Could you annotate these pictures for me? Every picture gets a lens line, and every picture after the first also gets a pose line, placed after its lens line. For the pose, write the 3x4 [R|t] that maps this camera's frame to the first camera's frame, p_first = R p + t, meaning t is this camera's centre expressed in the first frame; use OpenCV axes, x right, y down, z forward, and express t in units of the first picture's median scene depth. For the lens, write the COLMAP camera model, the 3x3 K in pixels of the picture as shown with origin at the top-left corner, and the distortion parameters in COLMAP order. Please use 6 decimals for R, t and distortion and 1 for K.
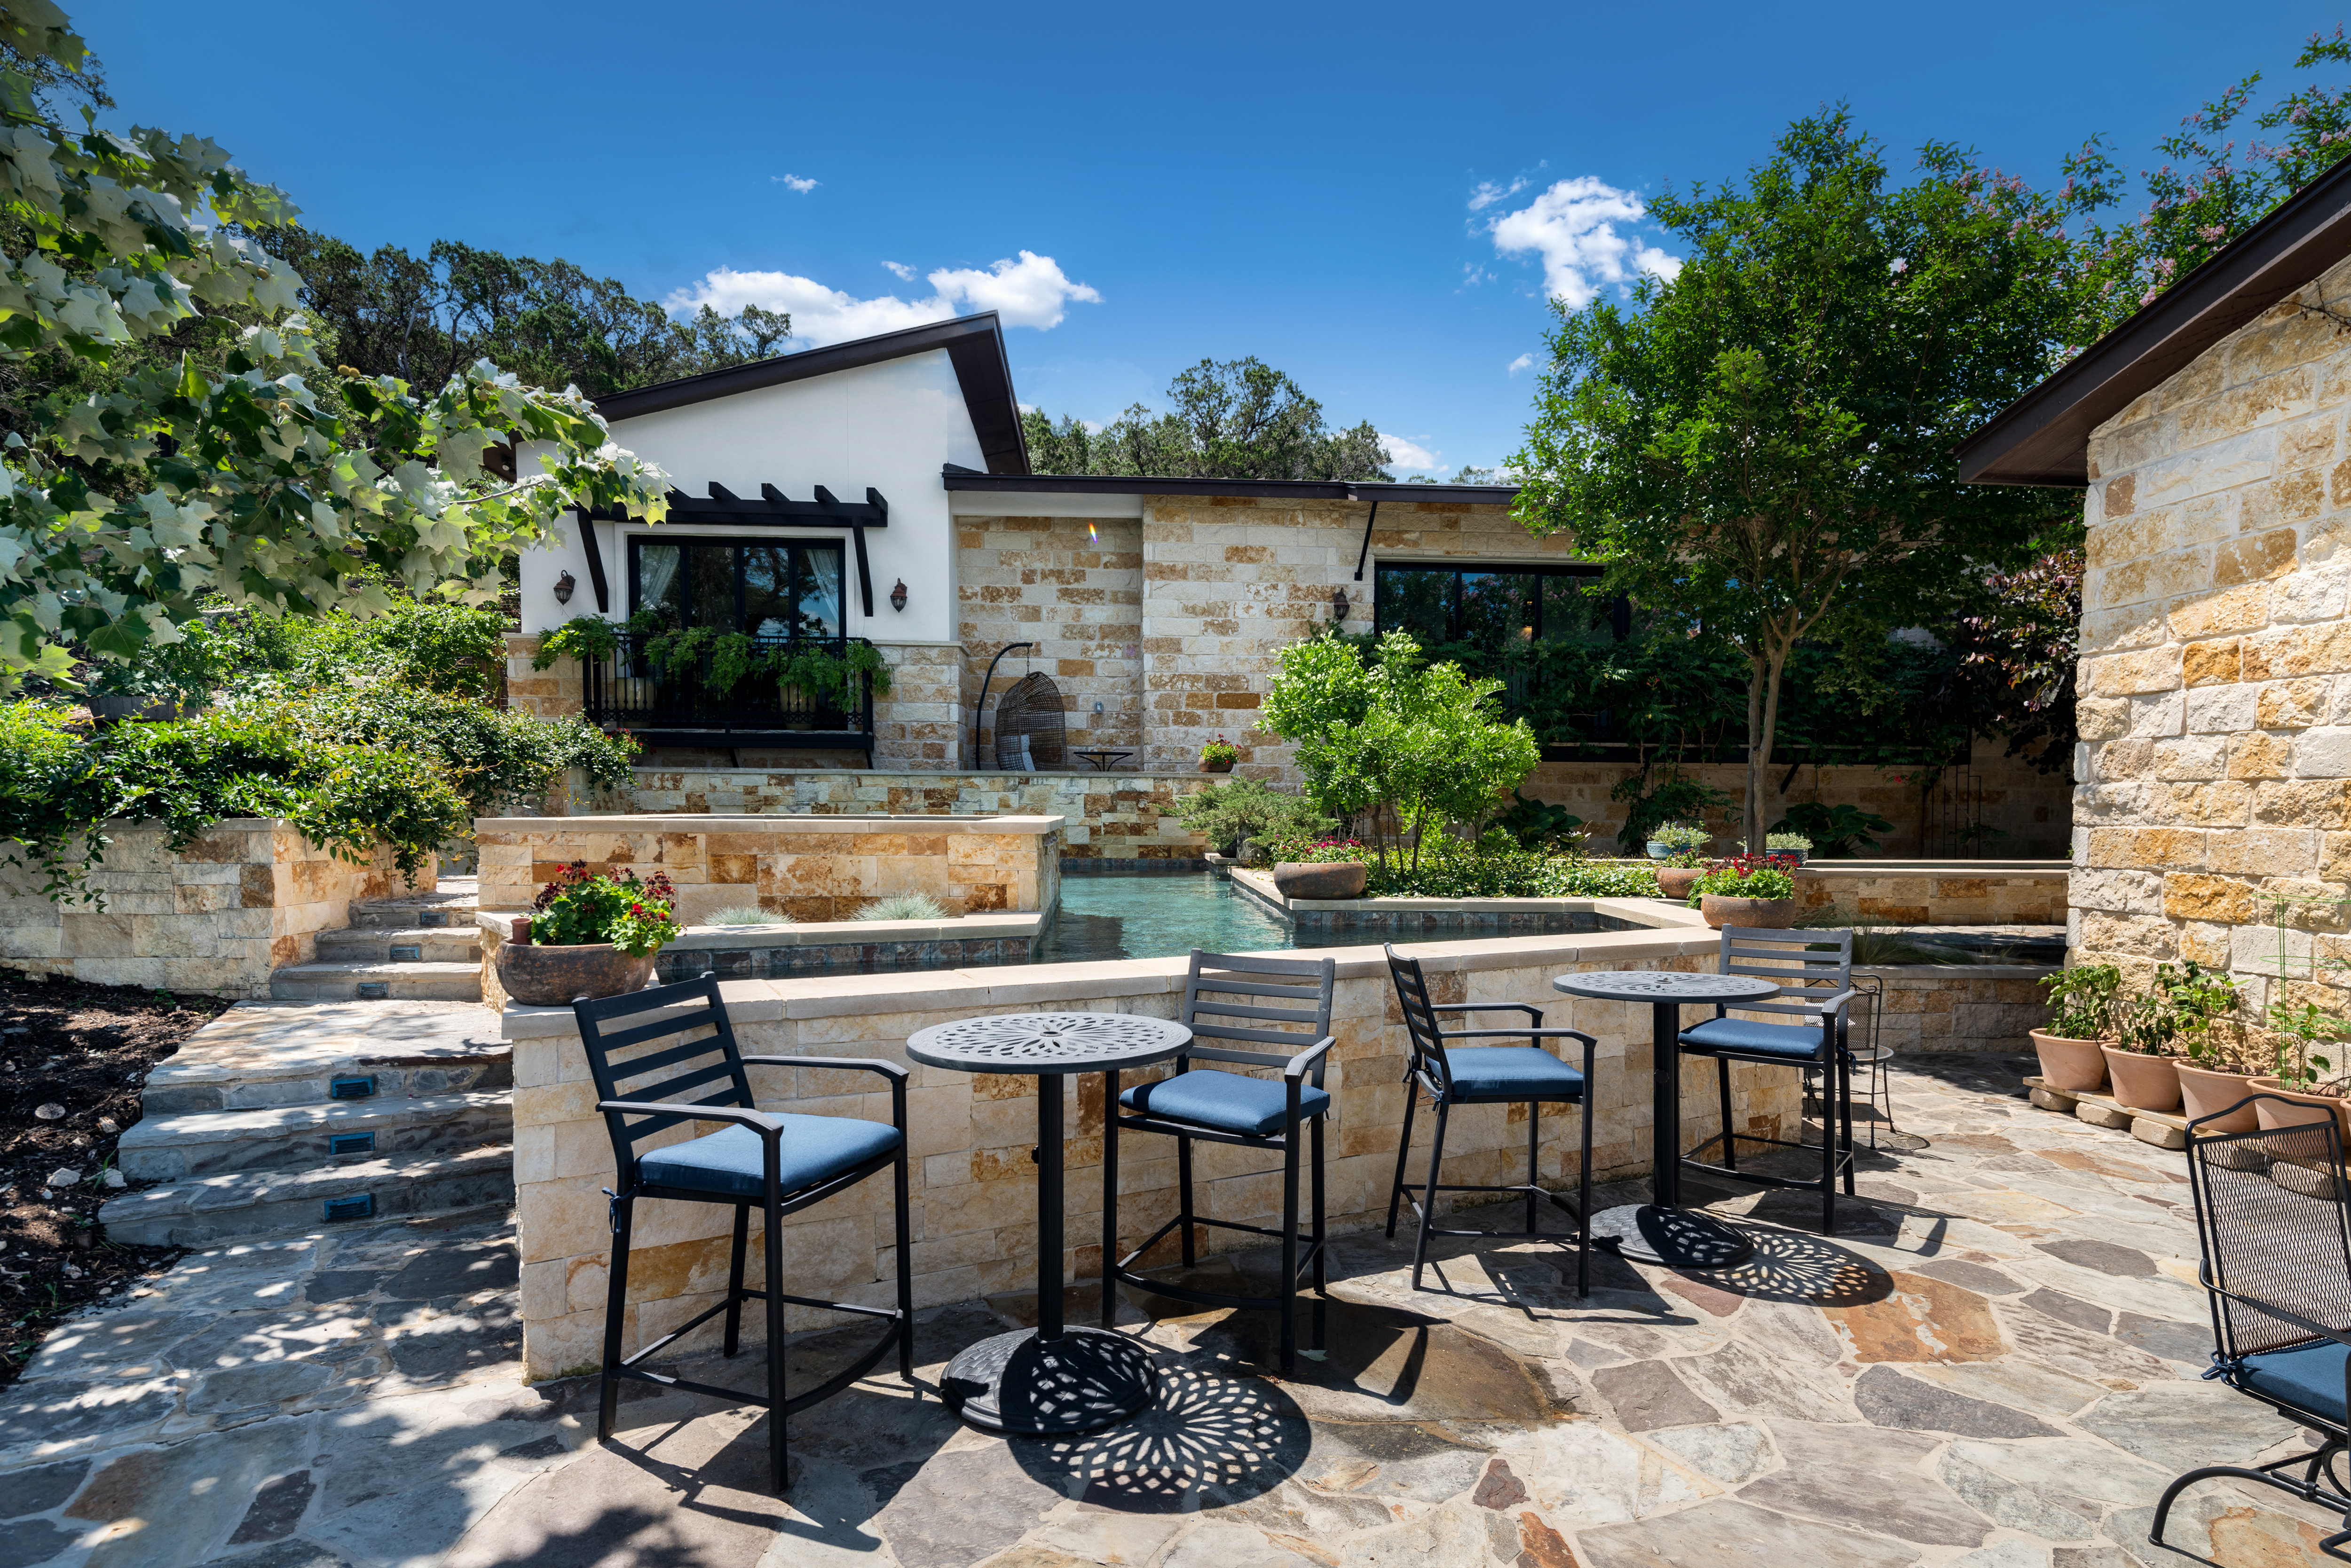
lens RADIAL K [[1130.2, 0, 1141.3], [0, 1130.2, 833.9], [0, 0, 1]] dist [0.002288, -0.001034]
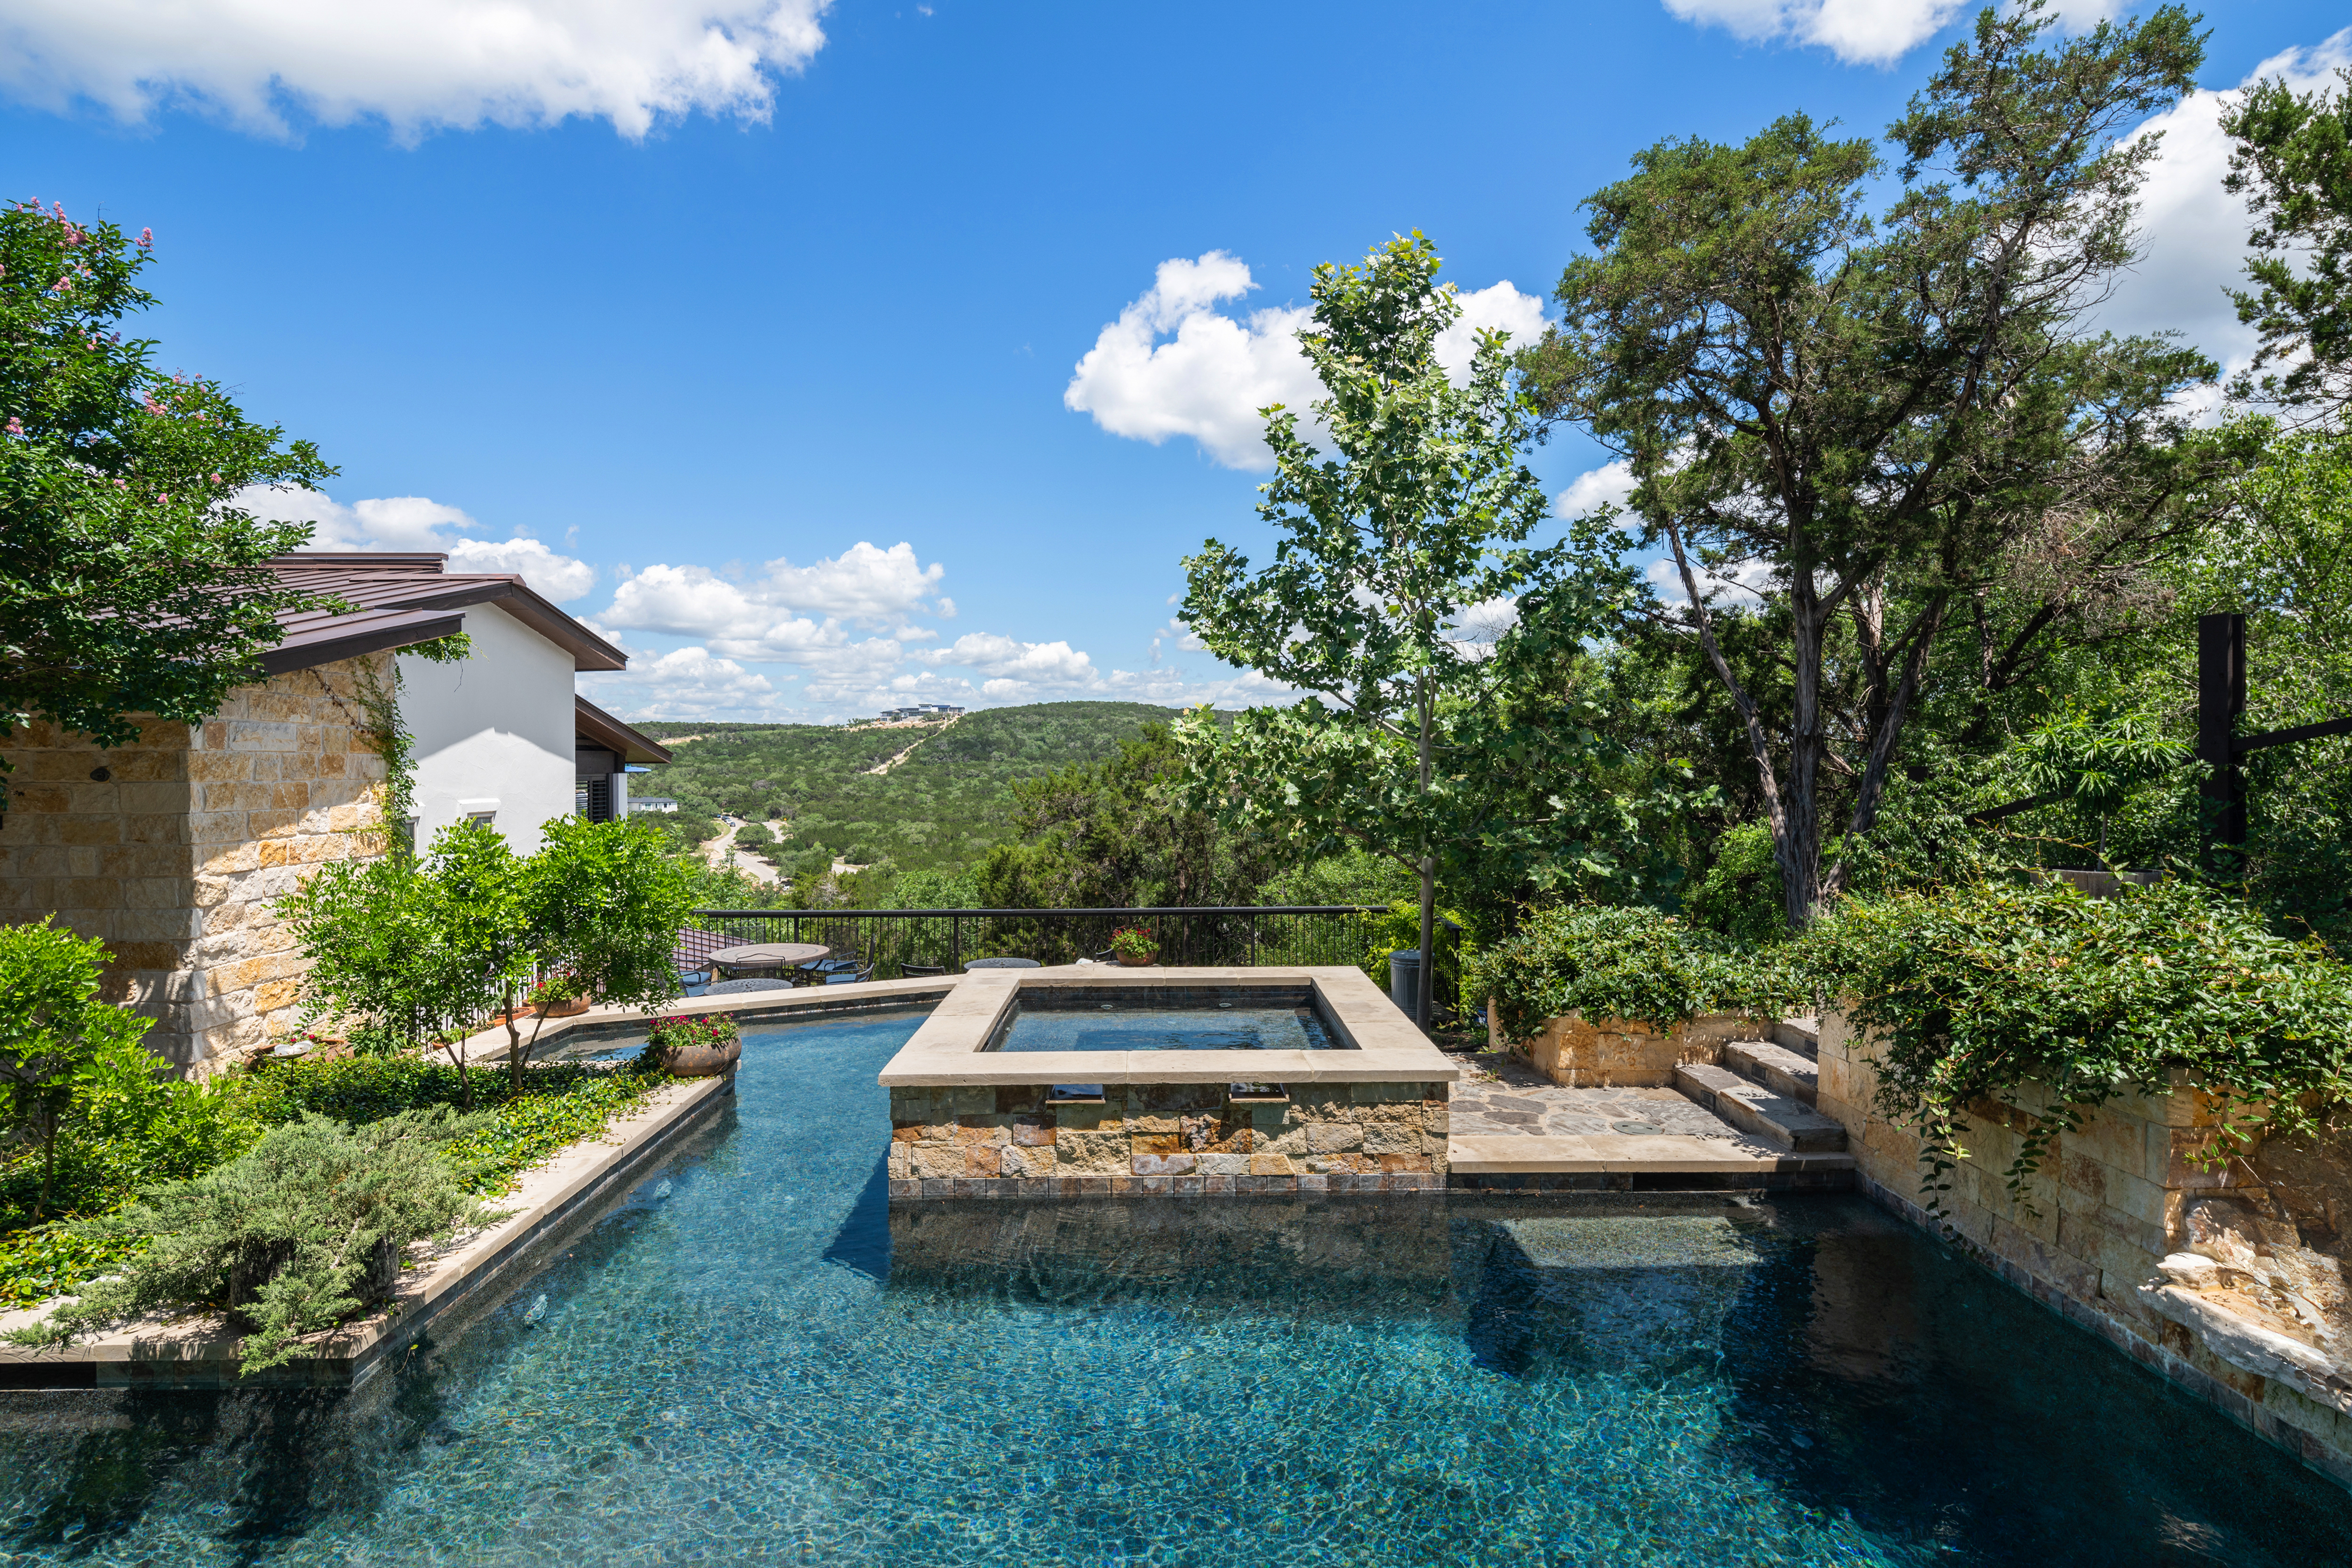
lens RADIAL K [[1130.6, 0, 1172.9], [0, 1130.6, 764.2], [0, 0, 1]] dist [0.002288, -0.001034]
pose [[-0.998919, -0.006302, 0.046047, -0.174621], [-0.004500, 0.999224, 0.039130, -0.139103], [-0.046258, 0.038880, -0.998173, 1.020397]]
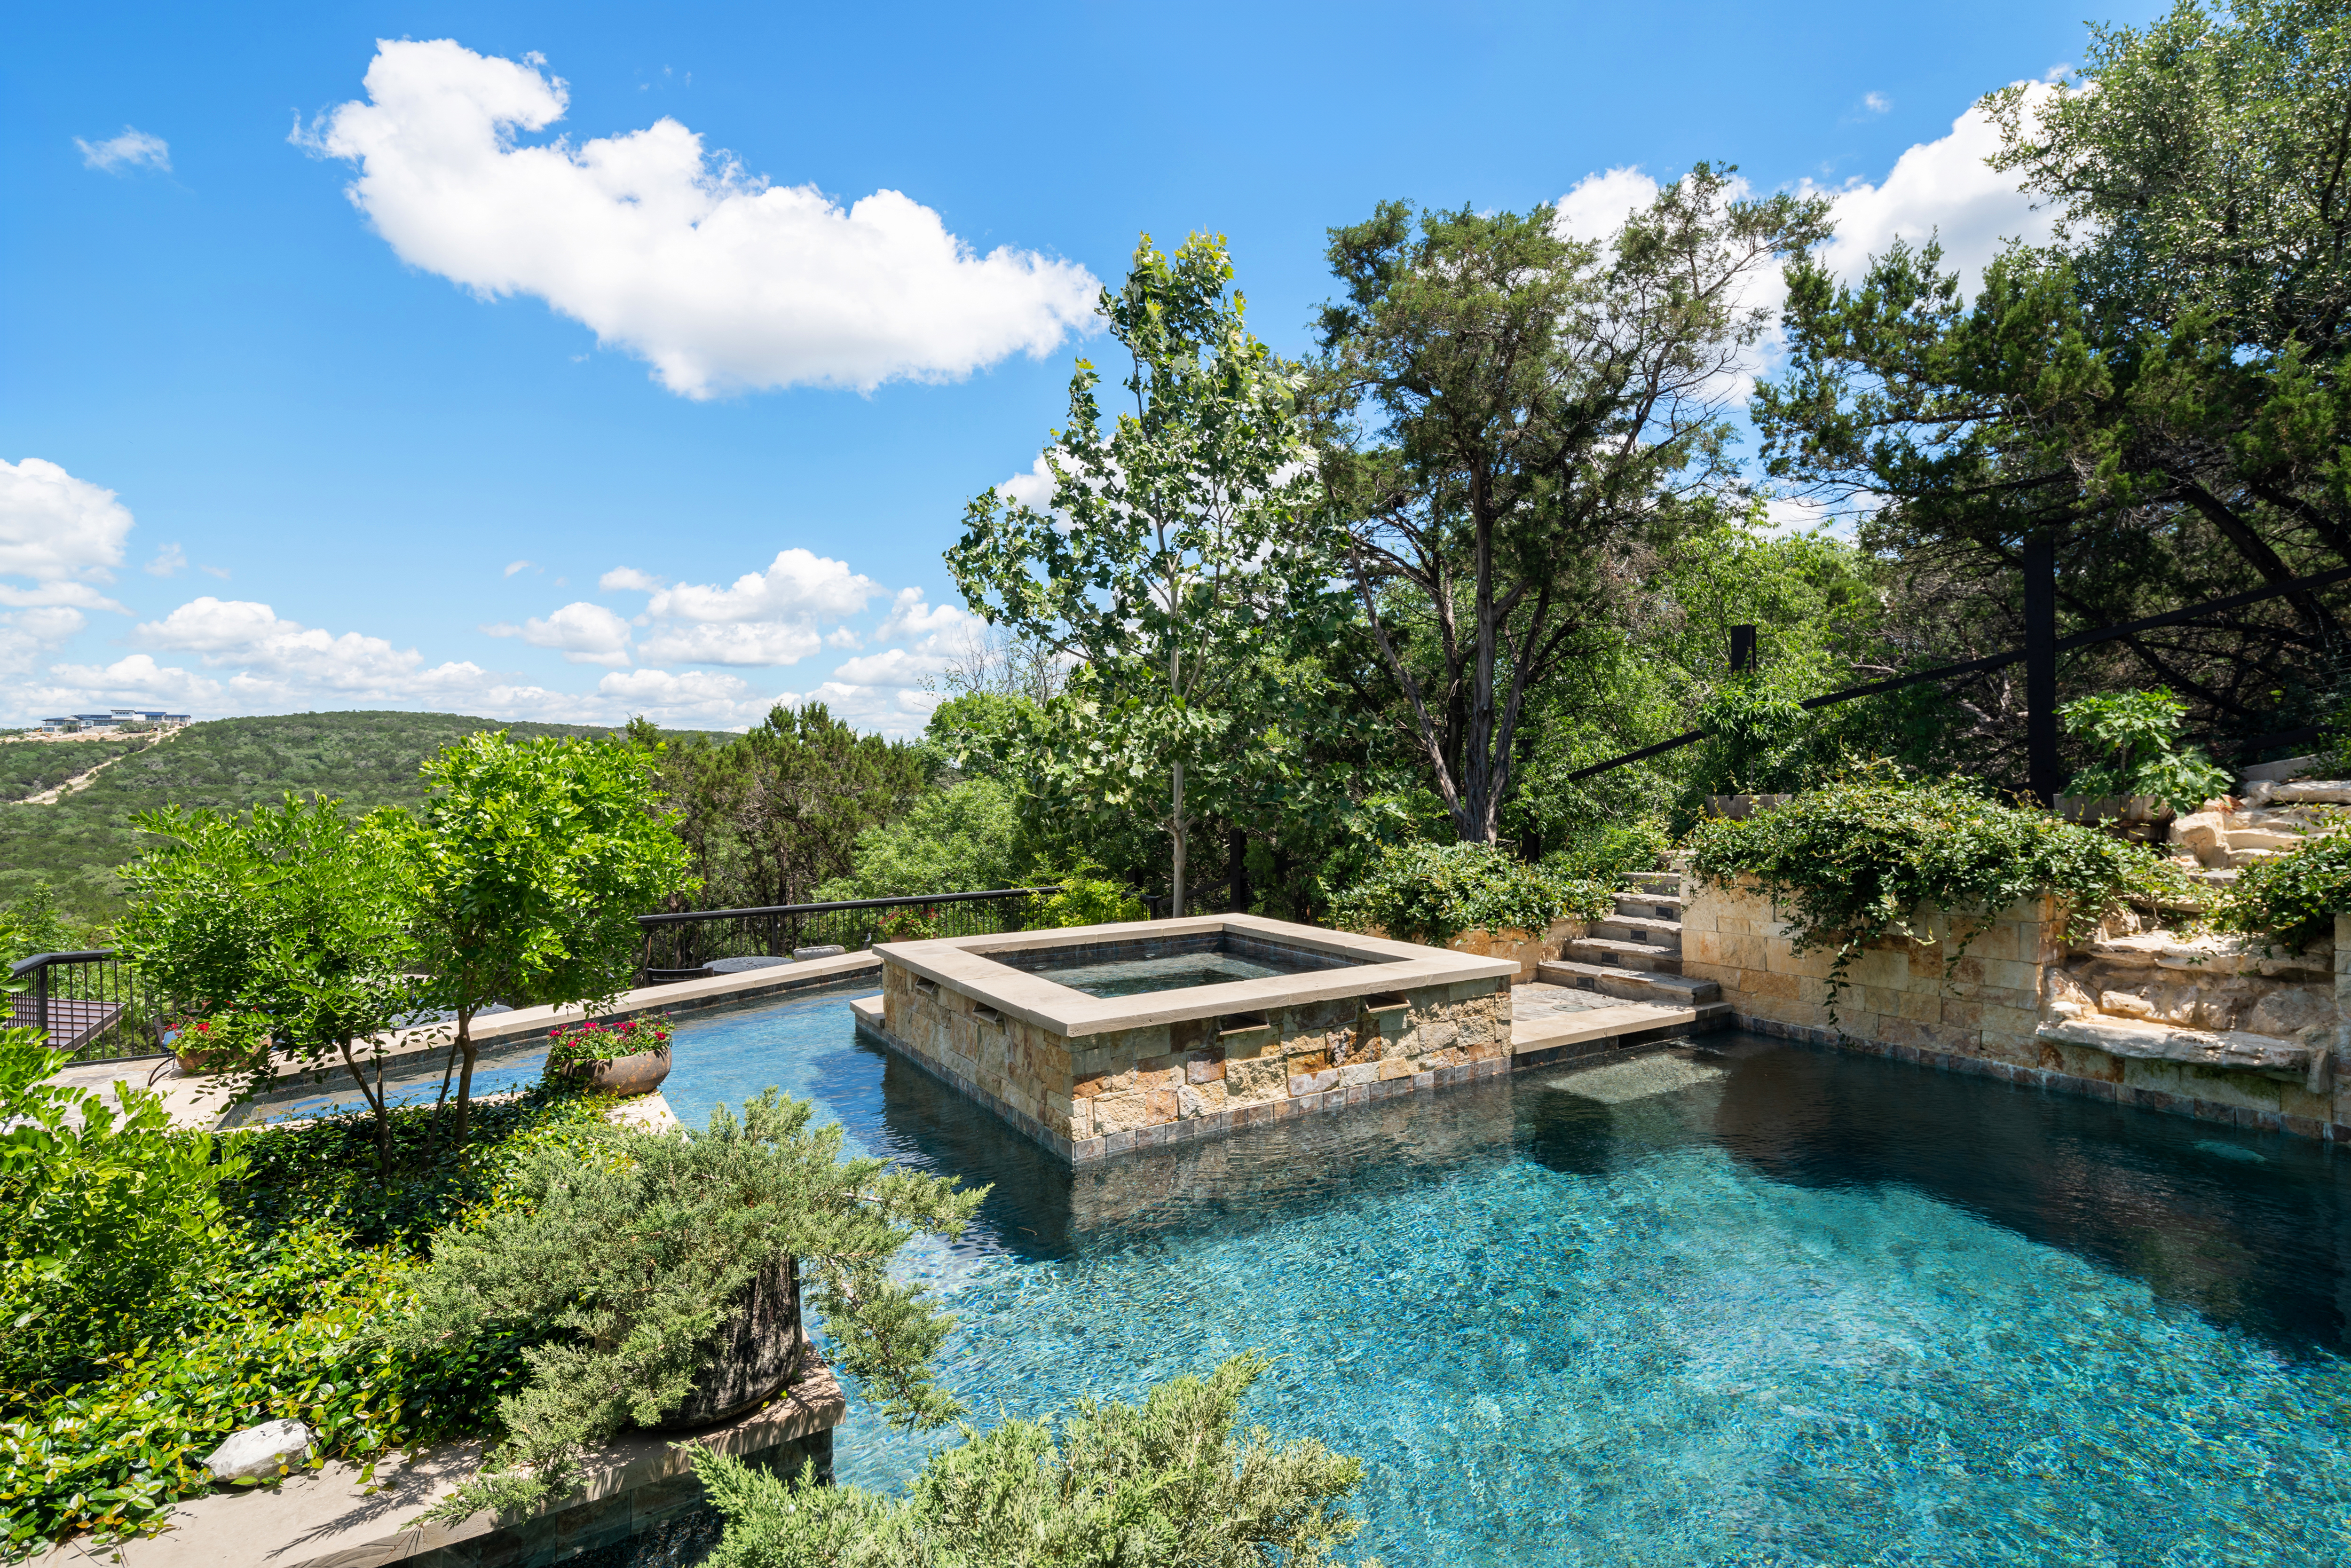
lens RADIAL K [[1130.2, 0, 1165.9], [0, 1130.2, 790.9], [0, 0, 1]] dist [0.002288, -0.001034]
pose [[-0.885977, 0.005341, -0.463699, 0.083579], [-0.015196, 0.999062, 0.040541, -0.100701], [0.463481, 0.042964, -0.885065, 0.953662]]
